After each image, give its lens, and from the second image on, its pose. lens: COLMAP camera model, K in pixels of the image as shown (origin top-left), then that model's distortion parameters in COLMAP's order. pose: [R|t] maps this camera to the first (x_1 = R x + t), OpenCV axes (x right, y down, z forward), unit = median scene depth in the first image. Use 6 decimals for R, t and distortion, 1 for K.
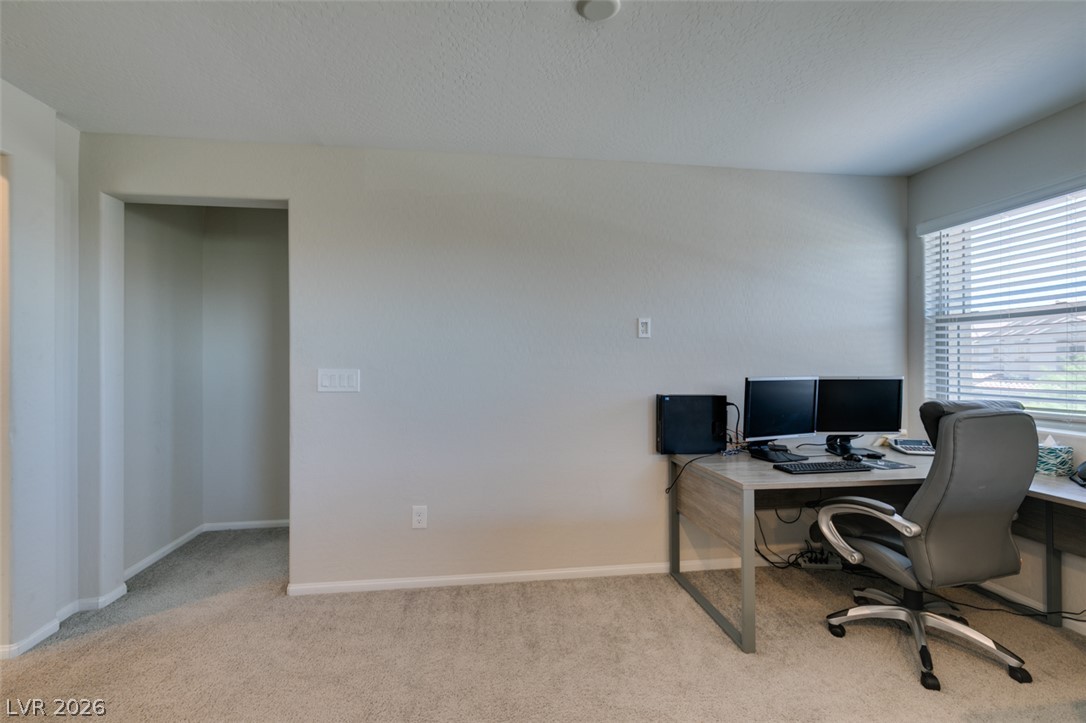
lens RADIAL K [[487.5, 0, 540.4], [0, 487.5, 361.3], [0, 0, 1]] dist [0.001397, 0.000043]
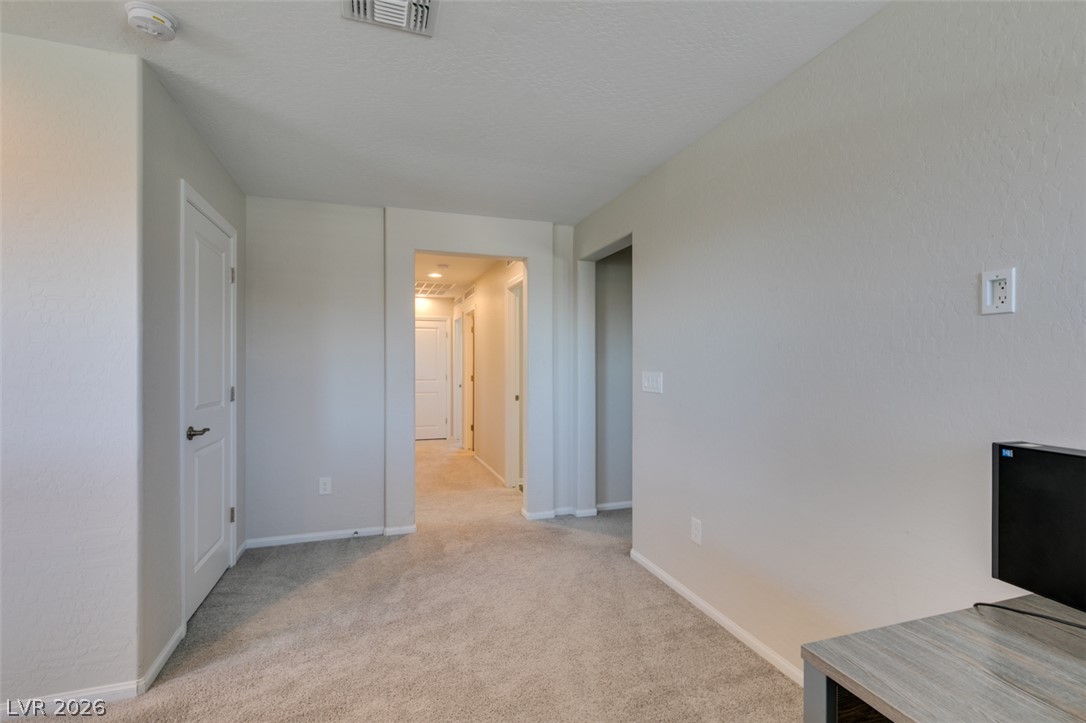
lens RADIAL K [[487.5, 0, 540.3], [0, 487.5, 365.7], [0, 0, 1]] dist [0.001397, 0.000043]
pose [[0.182112, 0.000824, -0.983278, 0.637728], [0.002344, 0.999996, 0.001272, -0.001085], [0.983275, -0.002536, 0.182109, 0.549268]]
